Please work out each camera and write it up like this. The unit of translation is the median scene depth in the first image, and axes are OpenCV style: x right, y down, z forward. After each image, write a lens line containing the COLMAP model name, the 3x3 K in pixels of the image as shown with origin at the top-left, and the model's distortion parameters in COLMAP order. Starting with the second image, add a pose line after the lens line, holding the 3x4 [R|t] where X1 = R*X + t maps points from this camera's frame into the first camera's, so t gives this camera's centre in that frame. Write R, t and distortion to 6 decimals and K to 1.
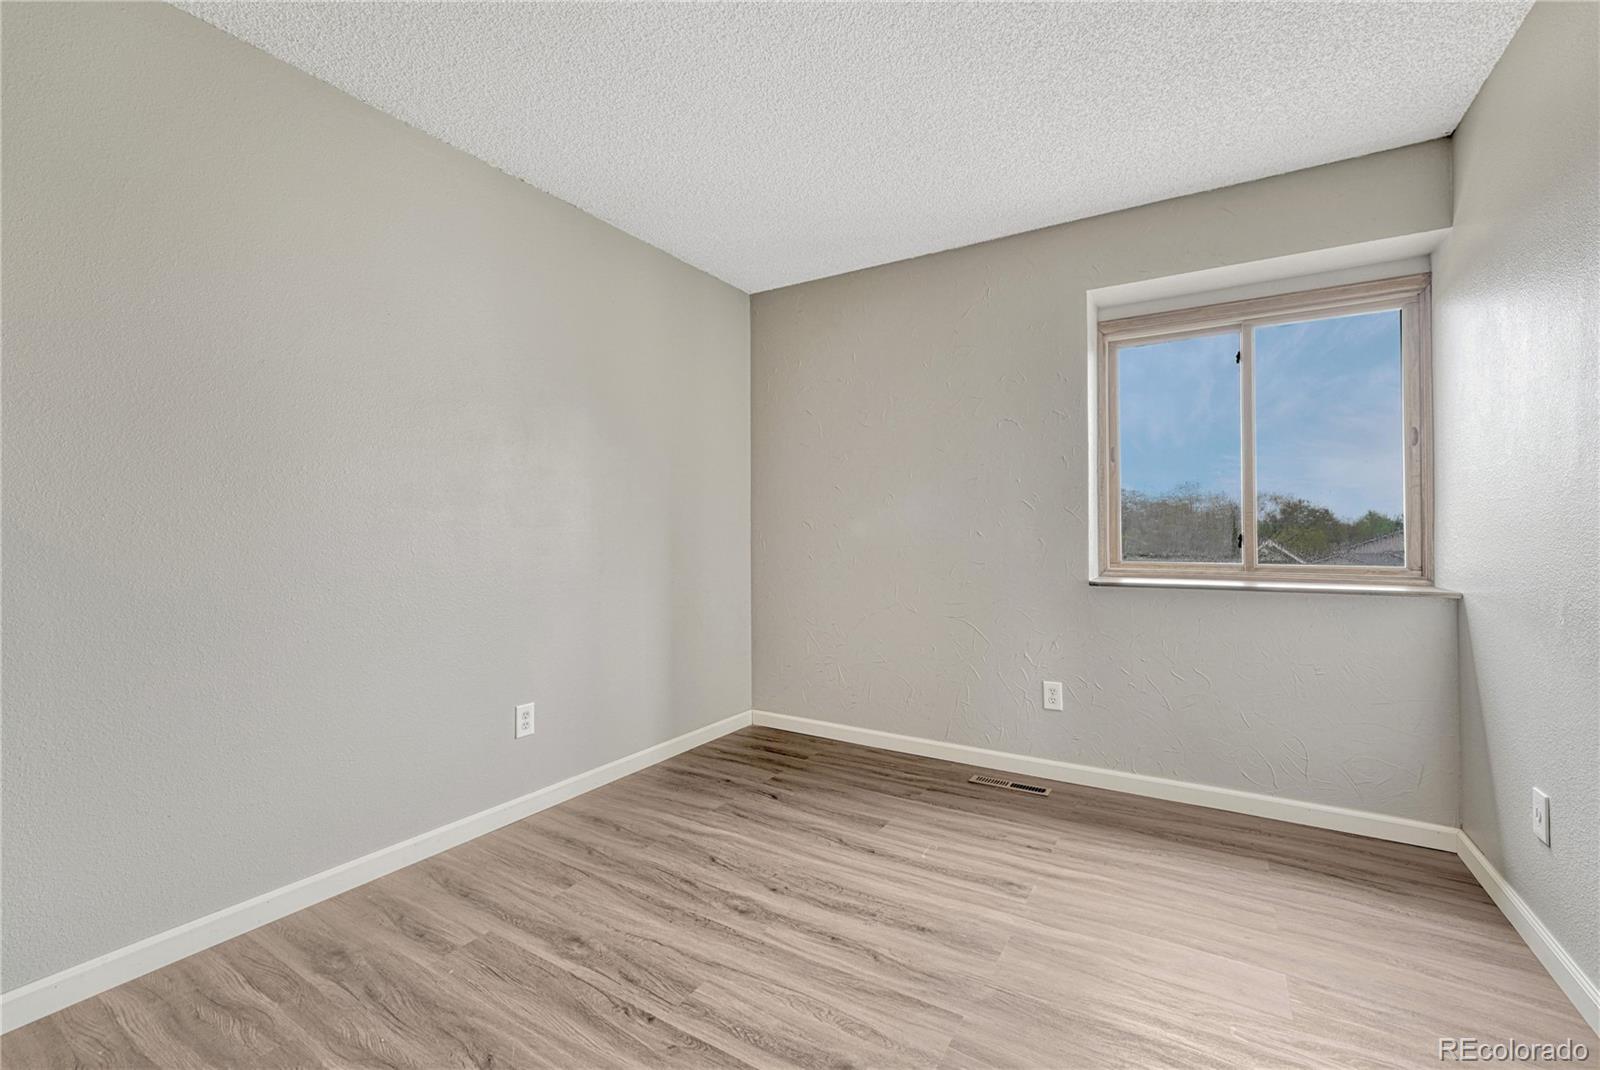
lens RADIAL K [[668.2, 0, 817.4], [0, 668.2, 541.7], [0, 0, 1]] dist [-0.000054, -0.000076]
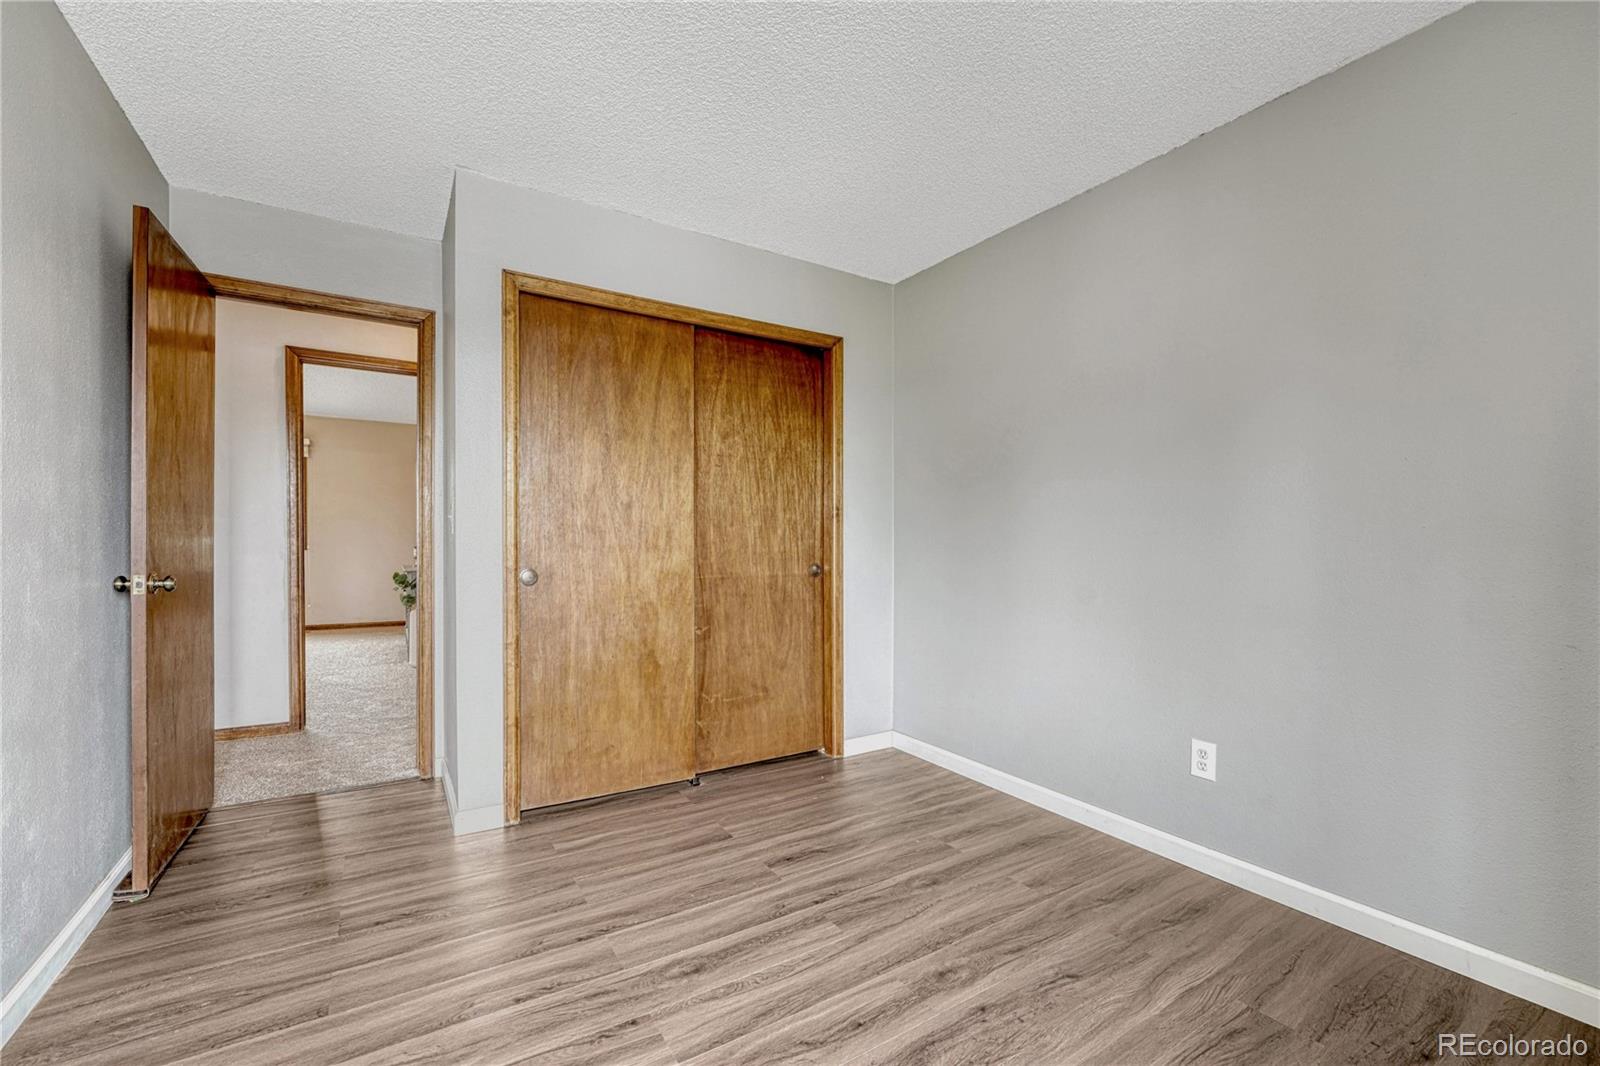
lens RADIAL K [[672.0, 0, 800.0], [0, 672.0, 533.0], [0, 0, 1]] dist [-0.000726, -0.000173]
pose [[-0.456132, -0.004674, -0.889900, 0.794684], [-0.004890, 0.999984, -0.002745, -0.031746], [0.889899, 0.003099, -0.456147, 1.271943]]
